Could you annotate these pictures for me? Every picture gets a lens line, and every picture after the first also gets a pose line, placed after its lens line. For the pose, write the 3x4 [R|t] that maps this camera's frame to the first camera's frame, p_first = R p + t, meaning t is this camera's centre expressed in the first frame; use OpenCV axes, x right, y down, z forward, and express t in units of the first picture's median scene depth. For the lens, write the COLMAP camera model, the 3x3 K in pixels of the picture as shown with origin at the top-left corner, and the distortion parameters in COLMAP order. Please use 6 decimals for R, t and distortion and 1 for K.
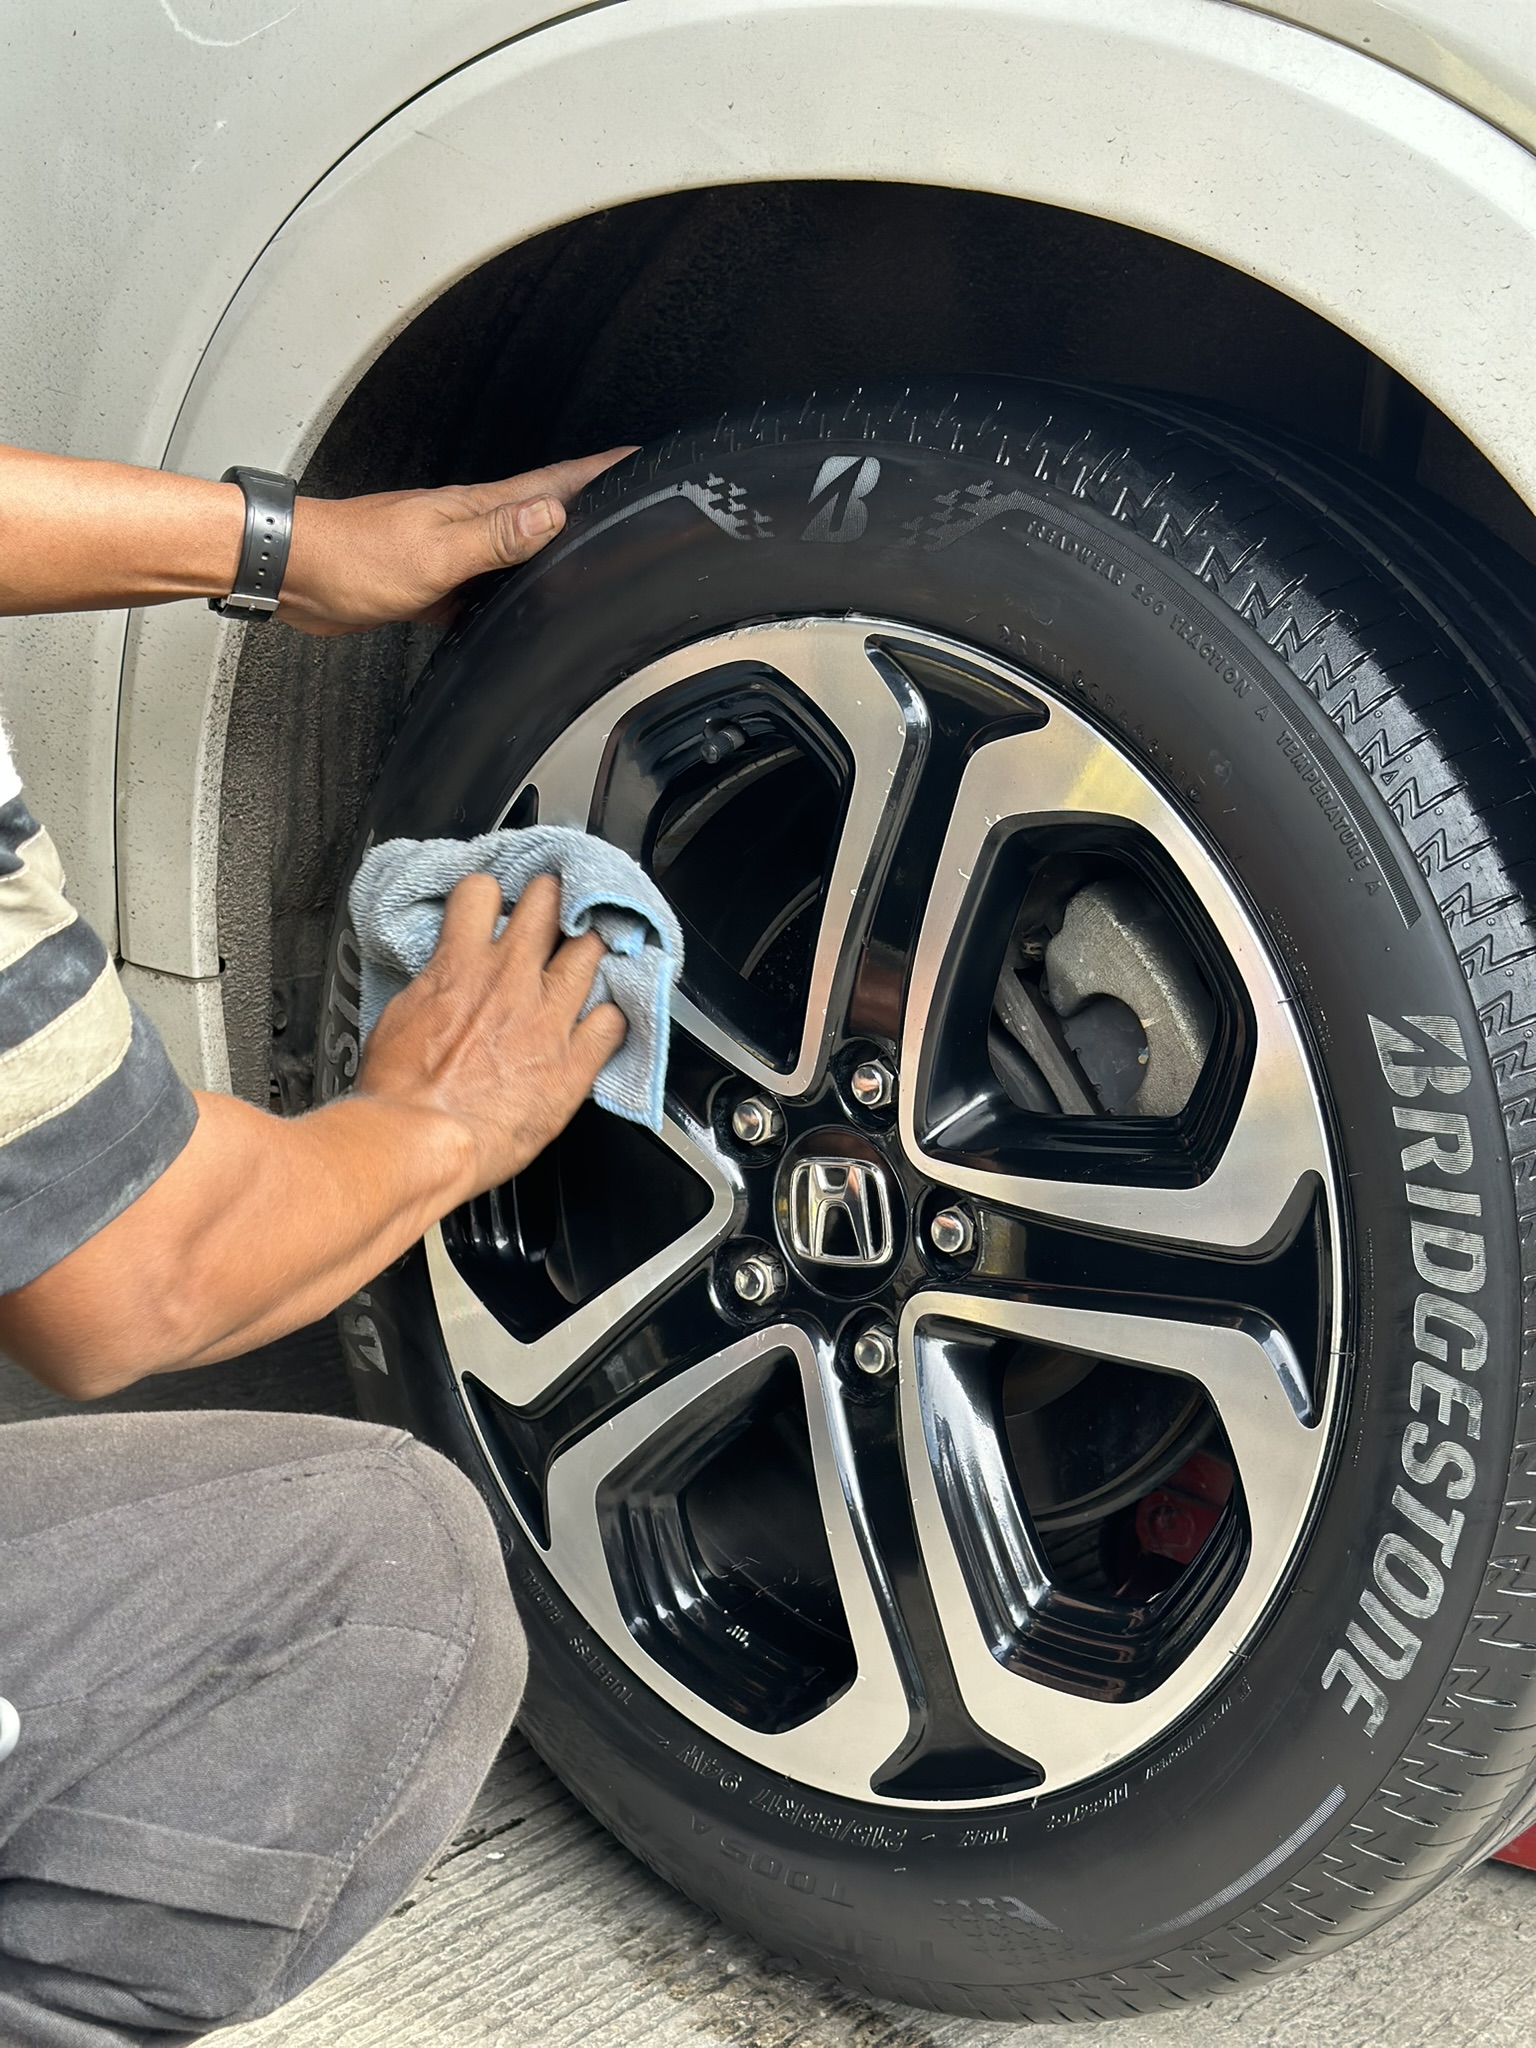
lens RADIAL K [[2864.6, 0, 768.5], [0, 2864.6, 1042.8], [0, 0, 1]] dist [0.084255, 0.000000]
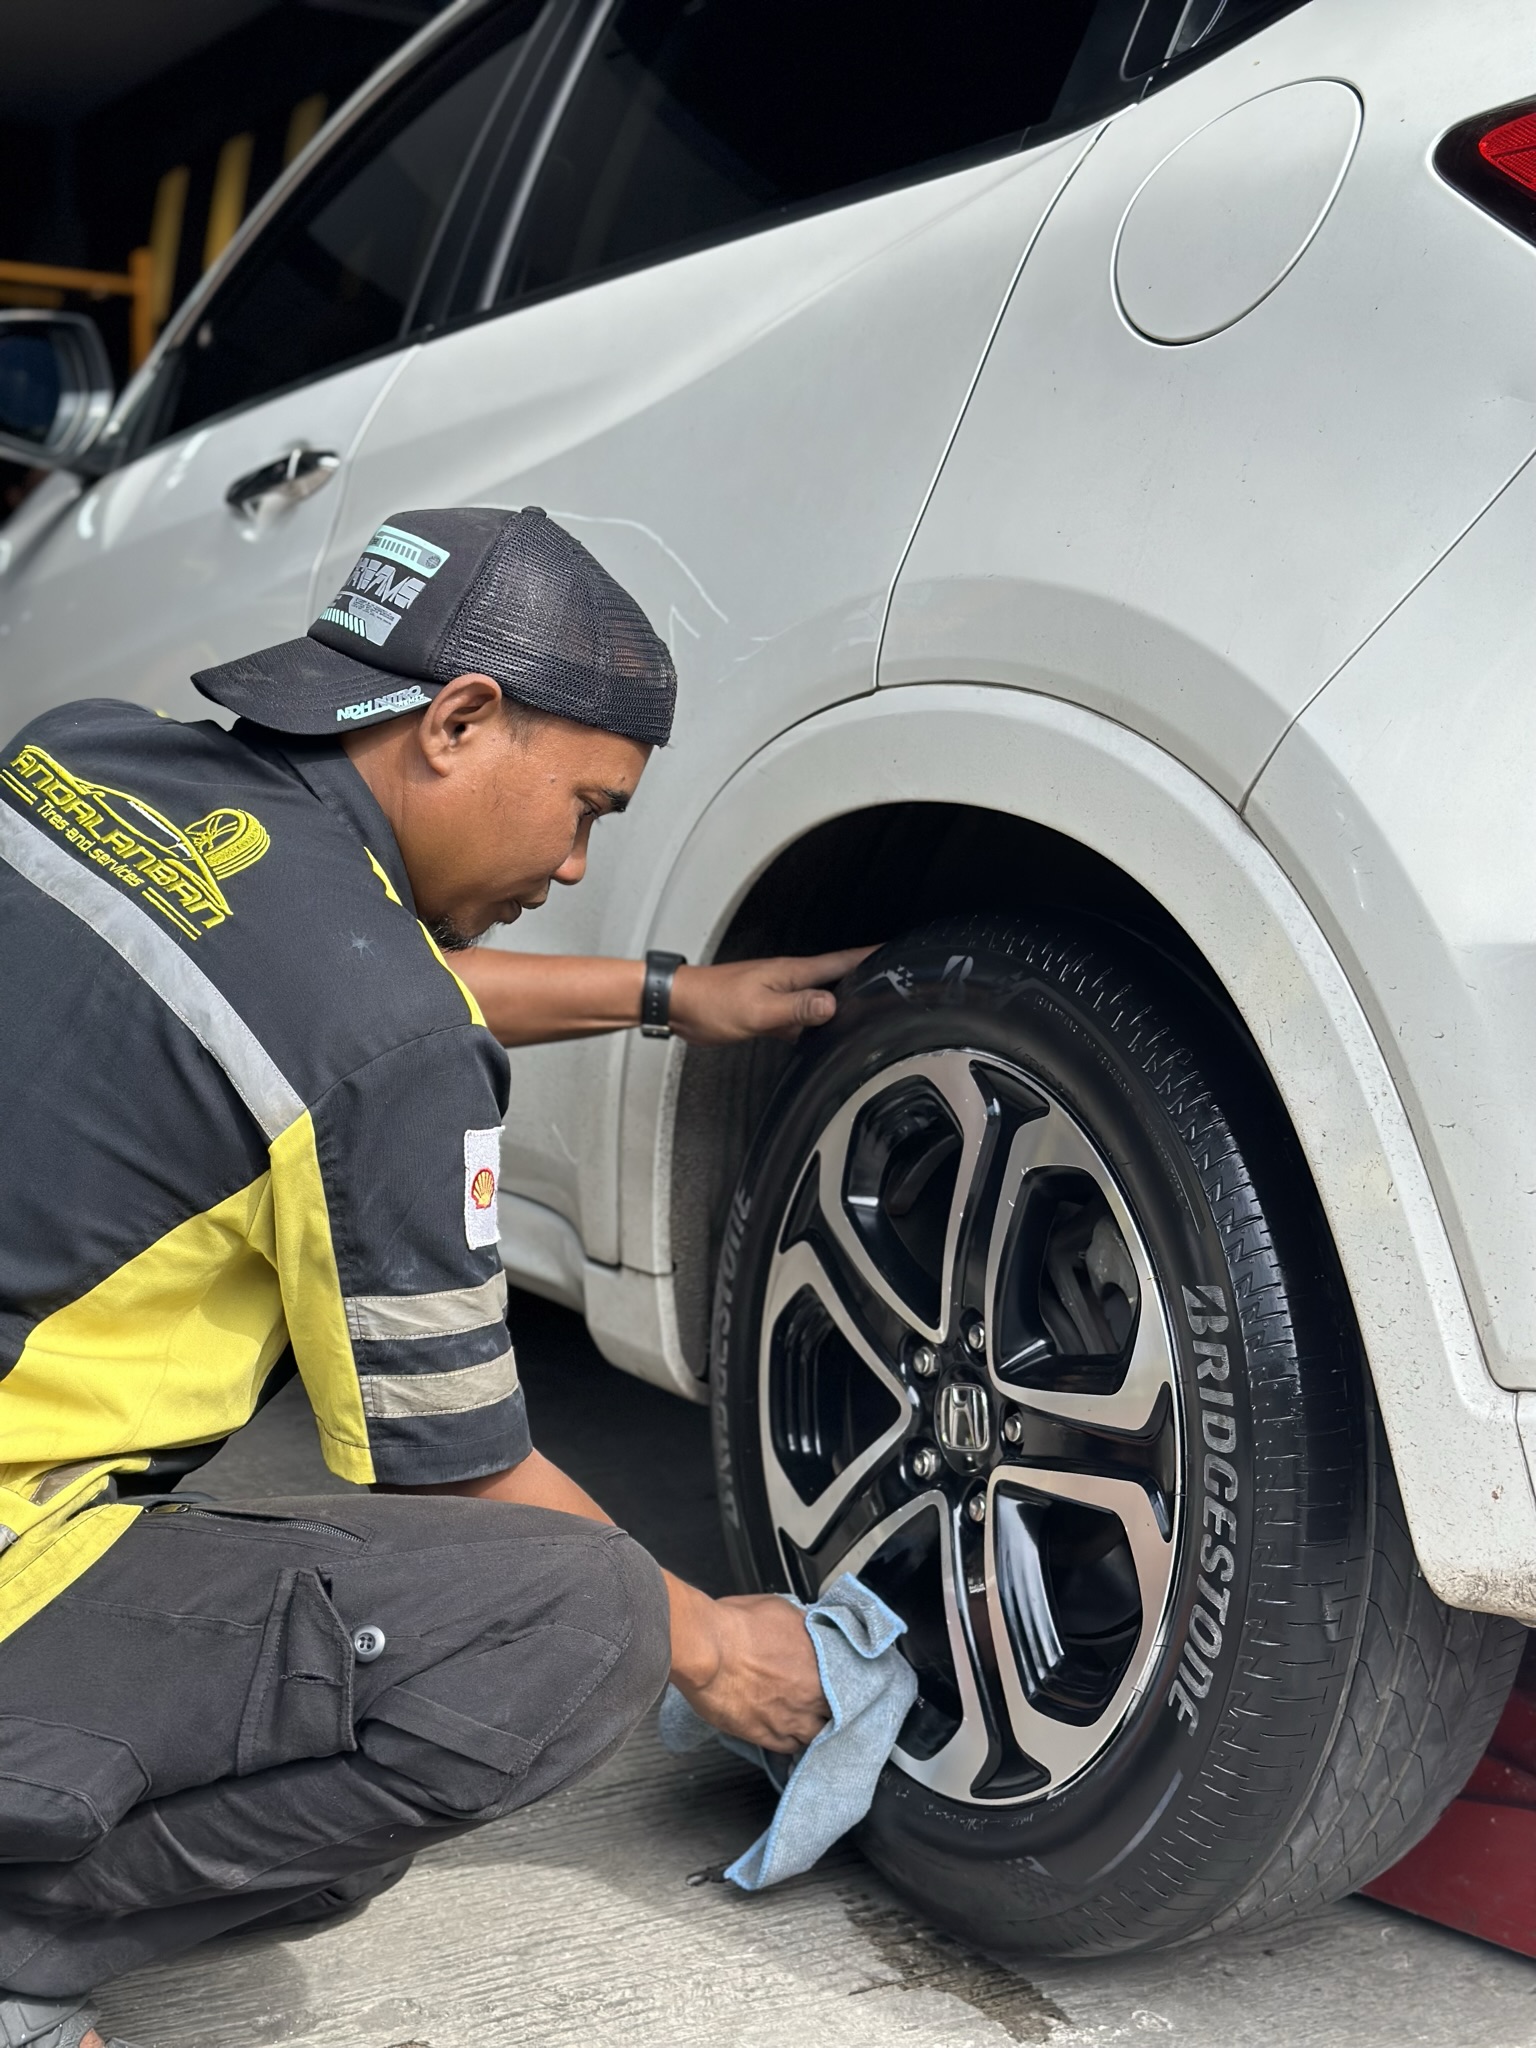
lens RADIAL K [[2864.6, 0, 770.7], [0, 2864.6, 1015.1], [0, 0, 1]] dist [0.084255, 0.000000]
pose [[0.948300, 0.003479, -0.317356, 0.444583], [-0.053574, 0.987345, -0.149263, 0.084820], [0.312821, 0.158548, 0.936486, -0.586871]]
